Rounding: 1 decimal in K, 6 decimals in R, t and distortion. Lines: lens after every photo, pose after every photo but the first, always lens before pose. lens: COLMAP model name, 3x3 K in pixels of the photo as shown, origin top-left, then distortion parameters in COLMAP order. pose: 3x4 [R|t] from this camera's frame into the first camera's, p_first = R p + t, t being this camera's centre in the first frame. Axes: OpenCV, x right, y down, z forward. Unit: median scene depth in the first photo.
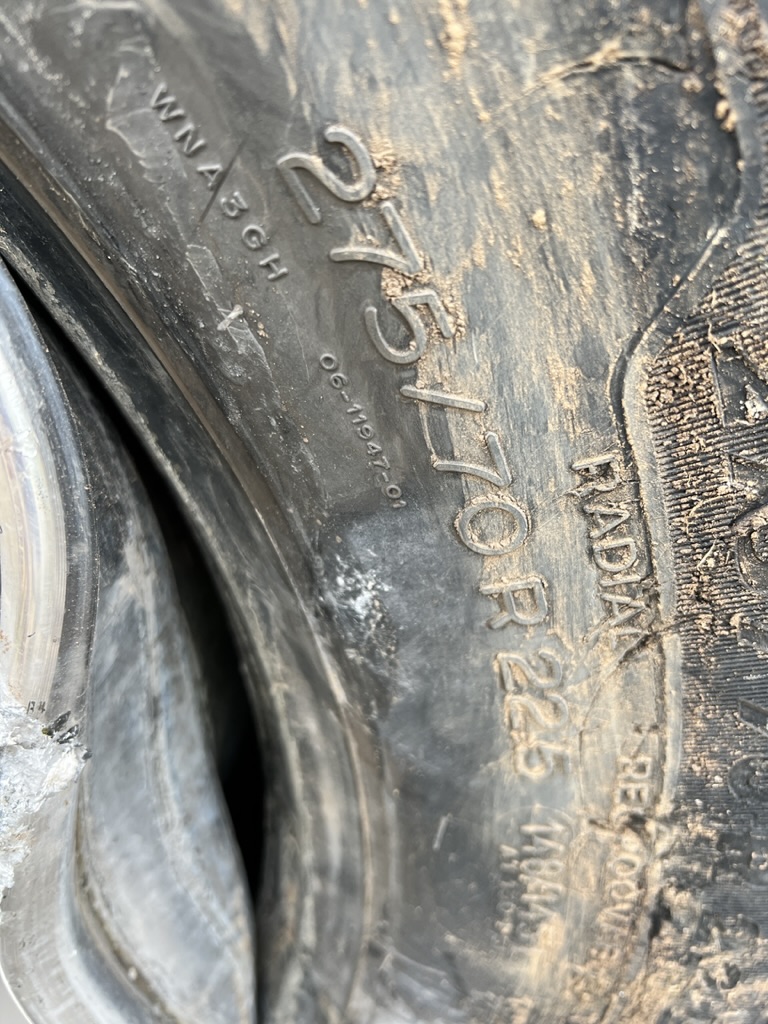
lens RADIAL K [[783.7, 0, 384.0], [0, 783.7, 512.0], [0, 0, 1]] dist [-0.001108, -0.002132]
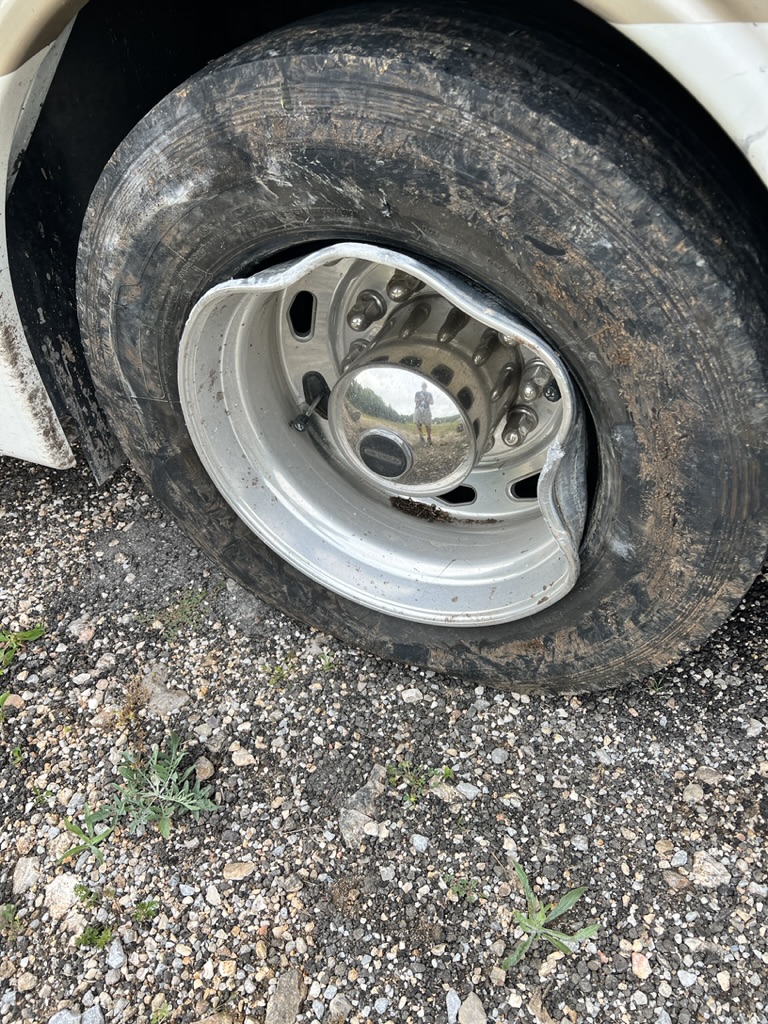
lens RADIAL K [[783.7, 0, 384.0], [0, 783.7, 512.0], [0, 0, 1]] dist [-0.001108, -0.002132]
pose [[0.858932, 0.260086, -0.441125, 0.894691], [-0.137278, 0.946838, 0.290953, -0.618158], [0.493347, -0.189352, 0.848973, -3.664150]]
